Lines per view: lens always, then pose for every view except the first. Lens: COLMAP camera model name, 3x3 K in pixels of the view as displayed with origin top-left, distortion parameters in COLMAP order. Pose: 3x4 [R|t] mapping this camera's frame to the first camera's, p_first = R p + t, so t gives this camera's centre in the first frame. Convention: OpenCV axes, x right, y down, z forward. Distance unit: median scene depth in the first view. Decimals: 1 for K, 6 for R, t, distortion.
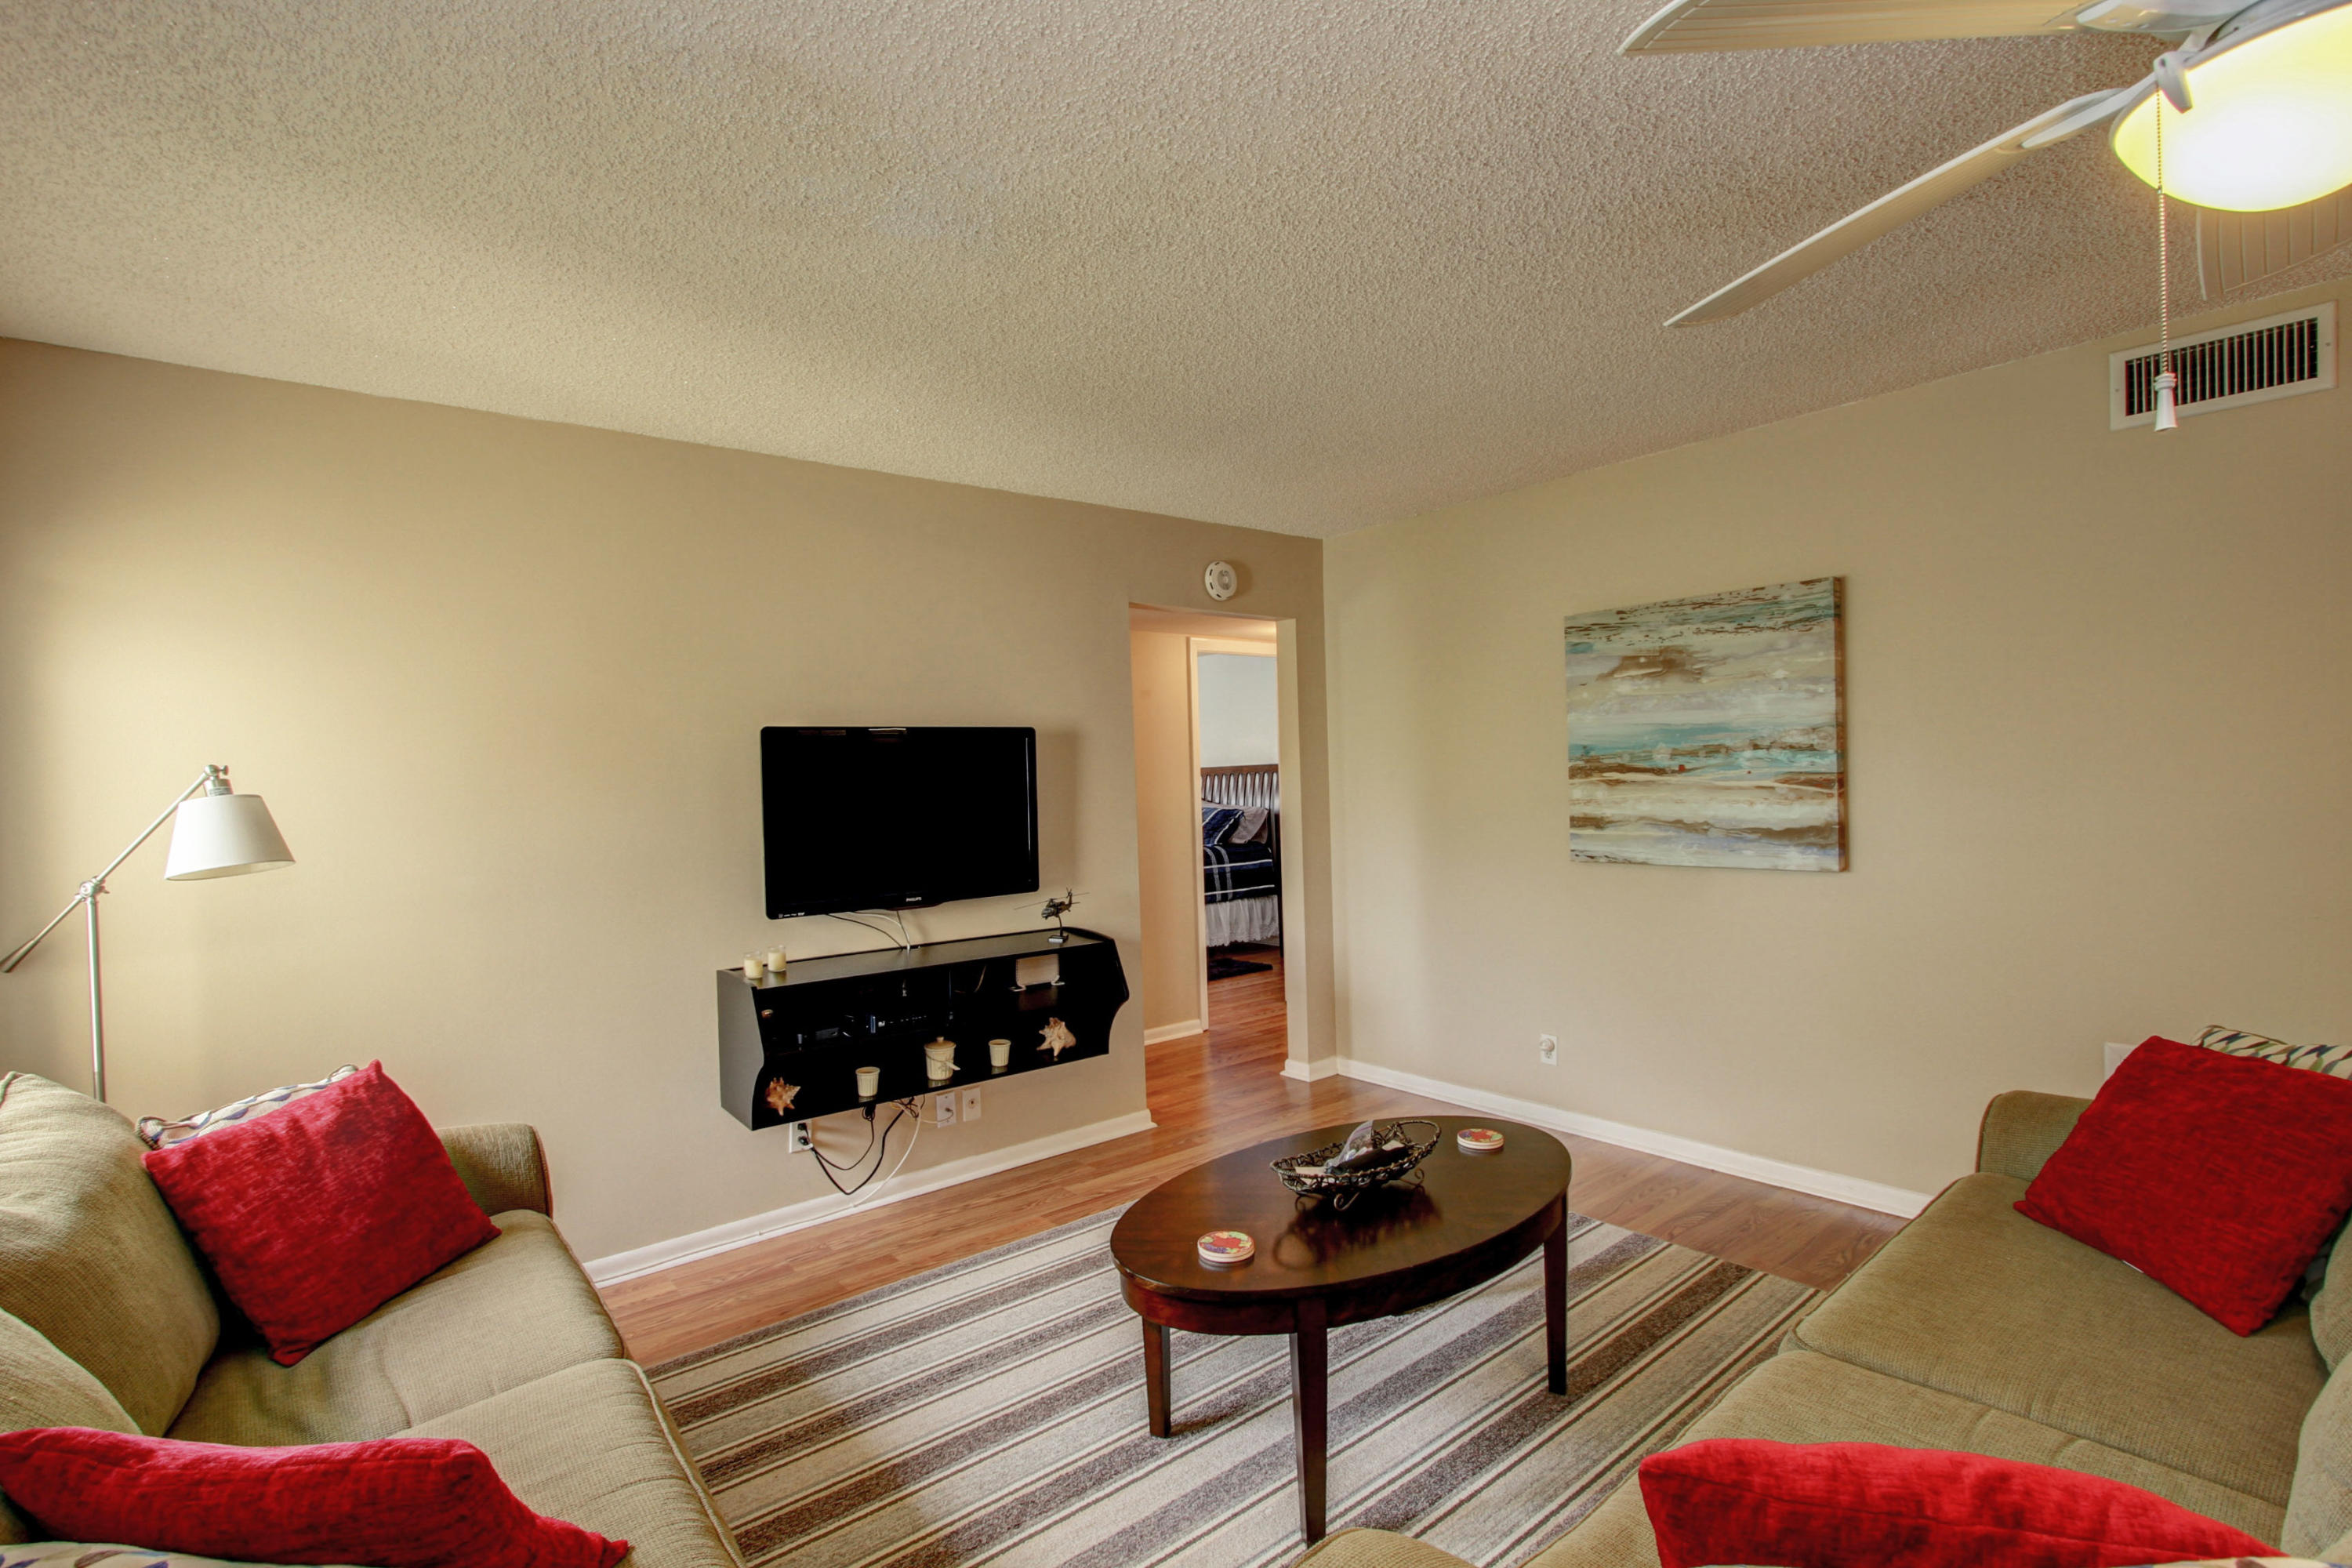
lens RADIAL K [[1091.9, 0, 1165.5], [0, 1091.9, 801.0], [0, 0, 1]] dist [-0.014567, 0.000823]
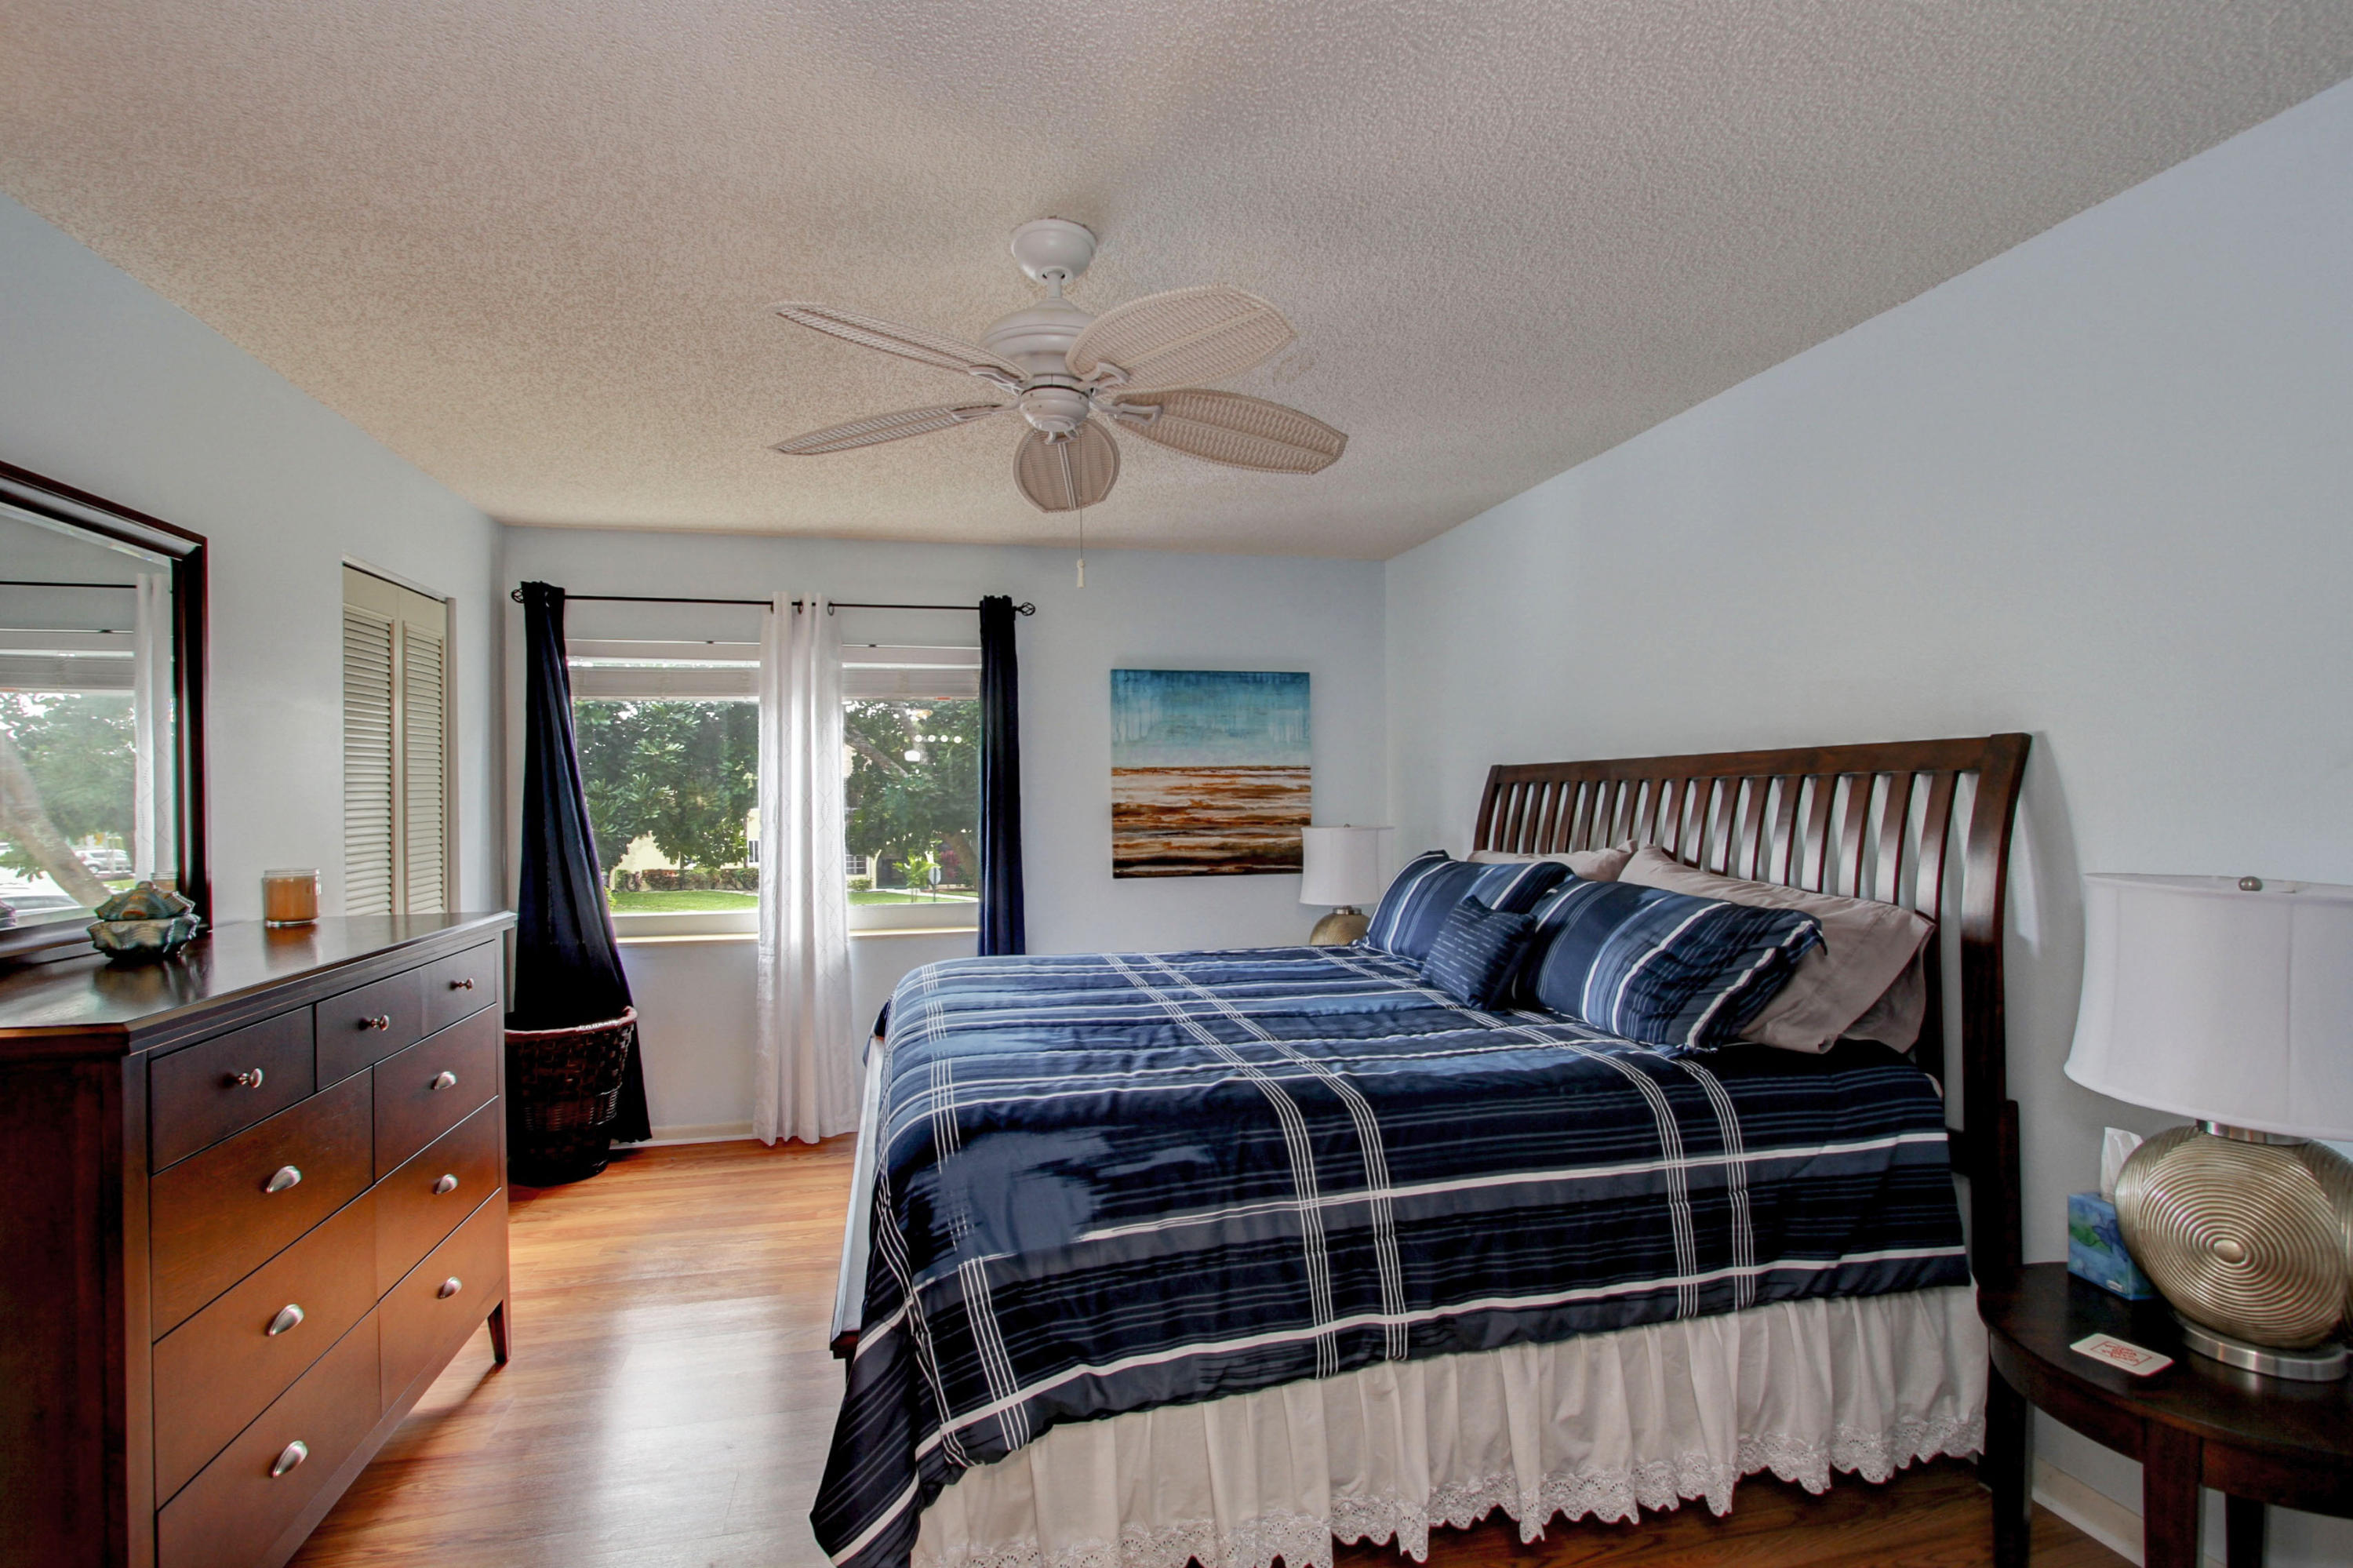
lens RADIAL K [[1118.1, 0, 1172.4], [0, 1118.1, 793.2], [0, 0, 1]] dist [-0.017974, 0.000312]
pose [[0.902307, 0.028645, -0.430142, 0.047736], [-0.033007, 0.999452, -0.002680, -0.014721], [0.429829, 0.016616, 0.902757, 0.728292]]
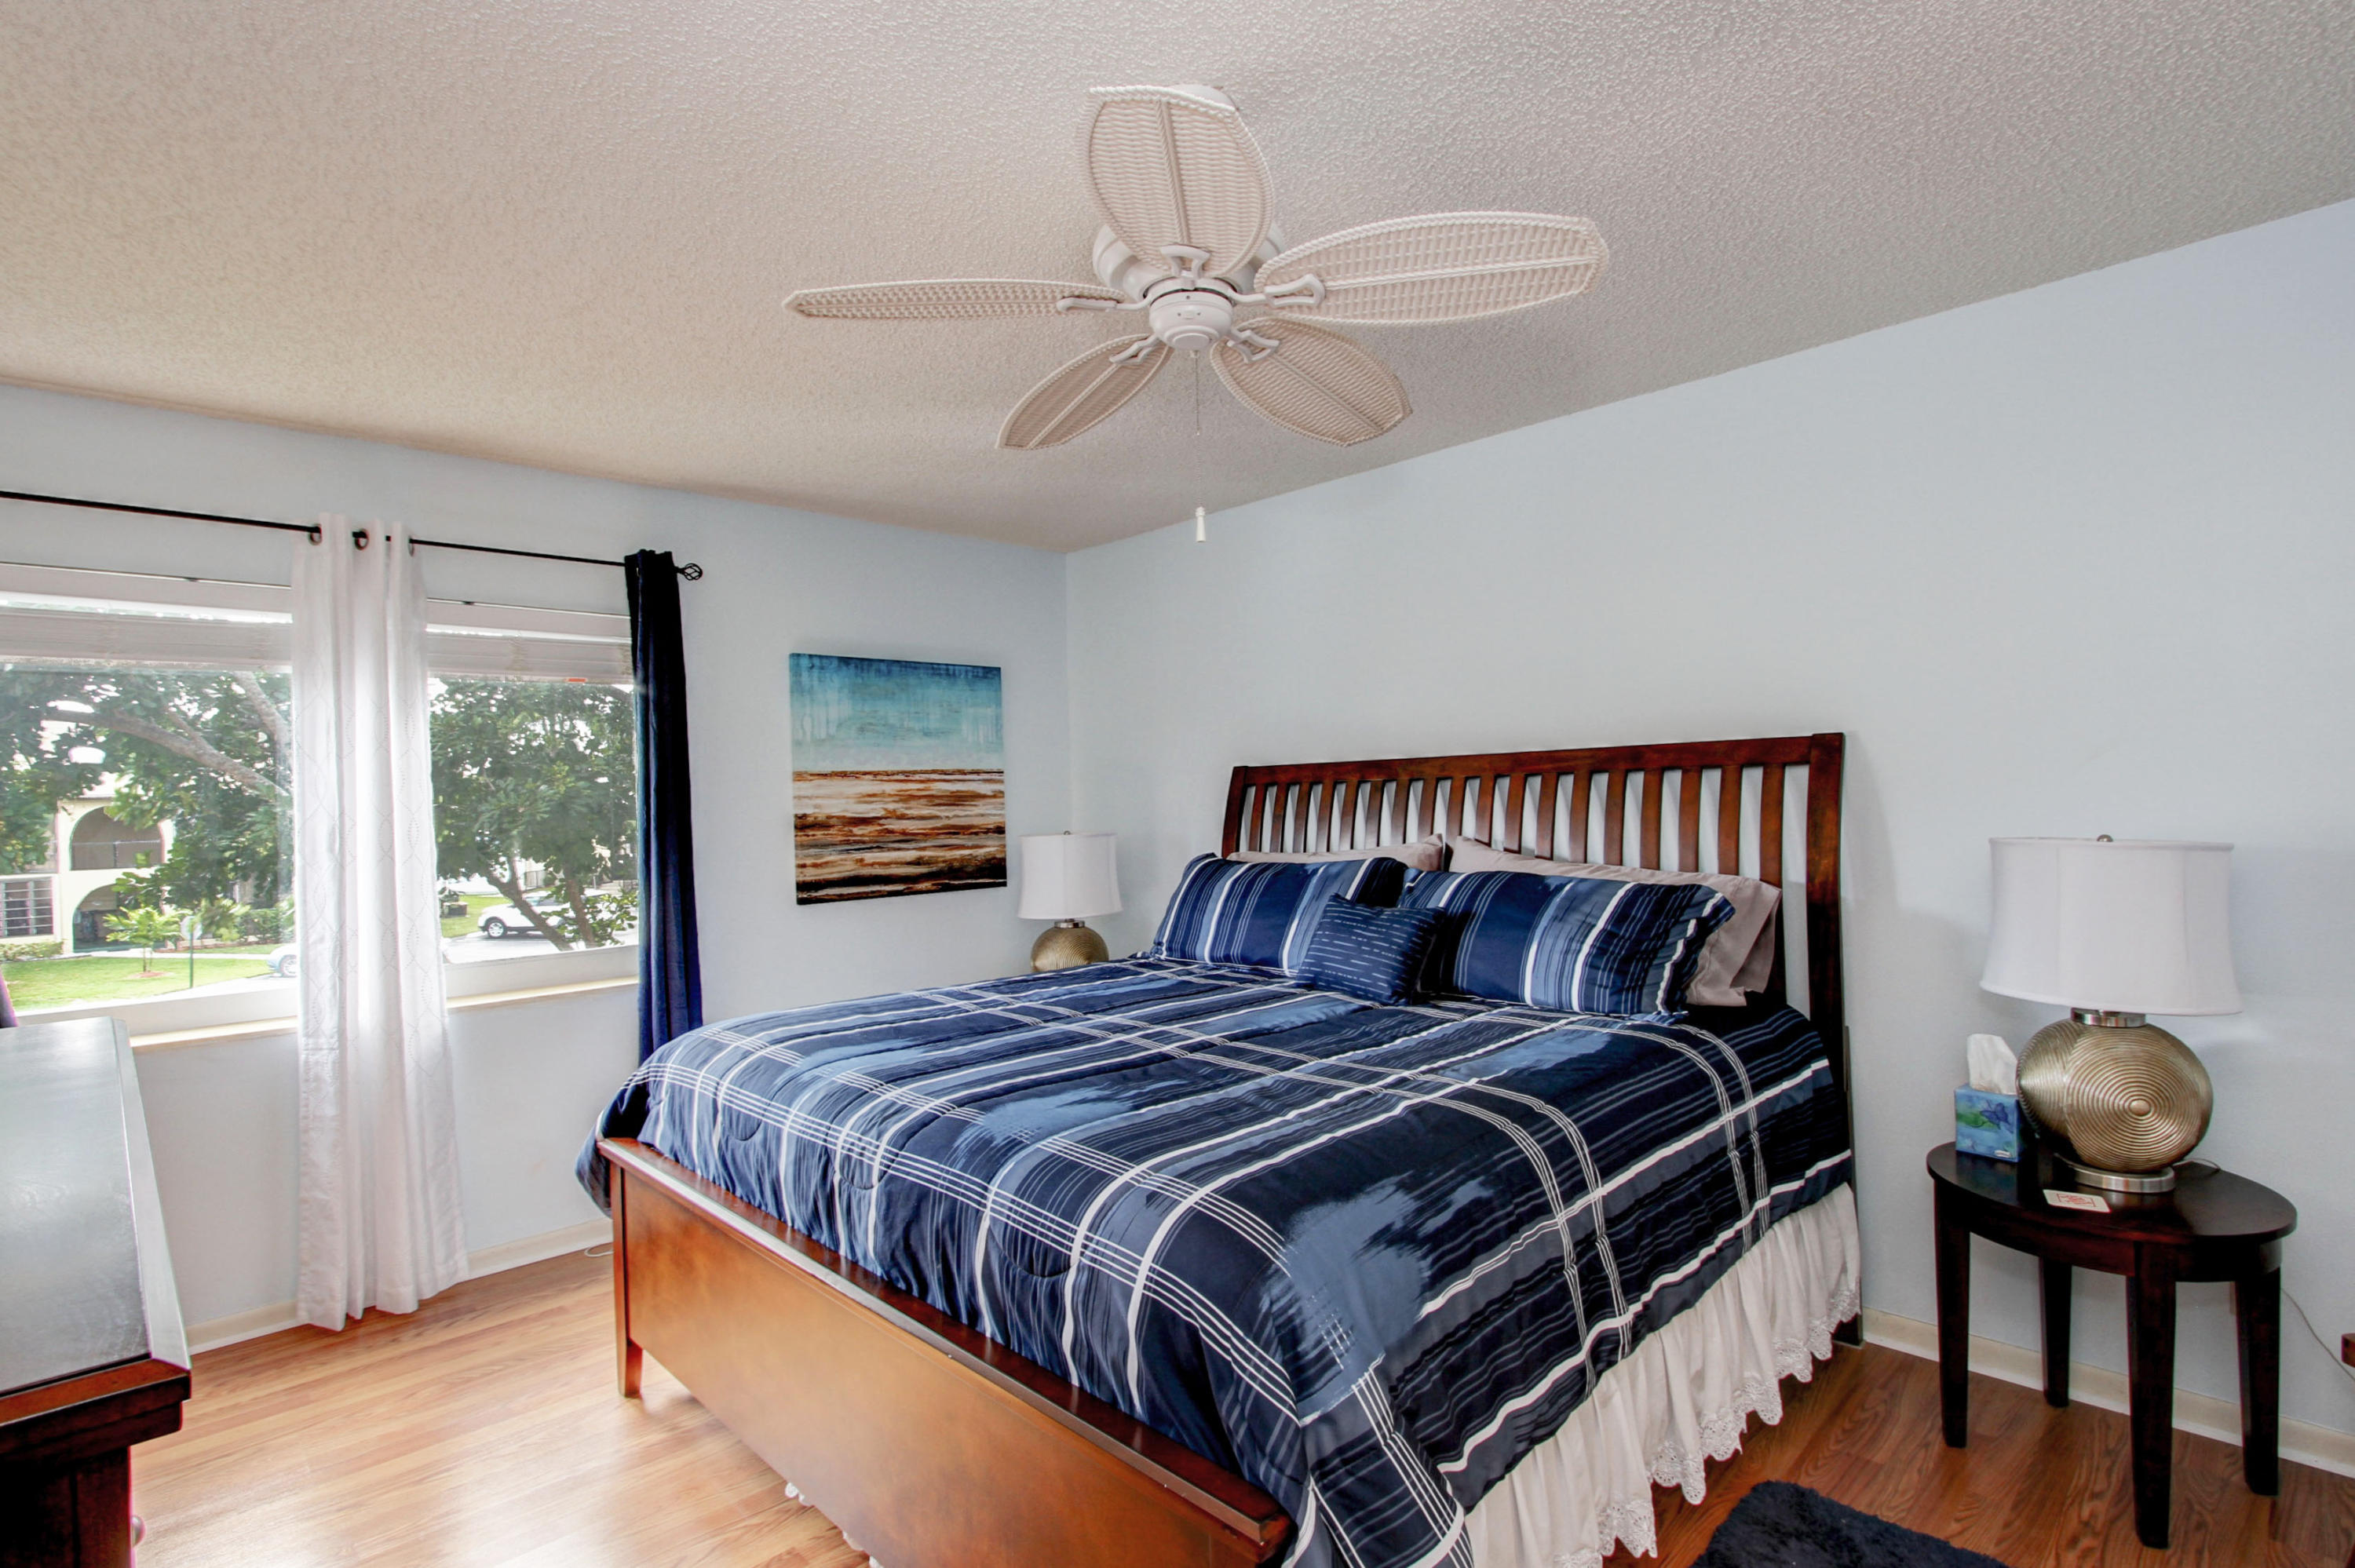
lens RADIAL K [[1138.0, 0, 1182.4], [0, 1138.0, 796.2], [0, 0, 1]] dist [-0.013813, 0.000329]
pose [[0.994949, 0.010218, 0.099864, -0.108093], [-0.008012, 0.999715, -0.022473, -0.008483], [-0.100065, 0.021559, 0.994747, 0.735649]]
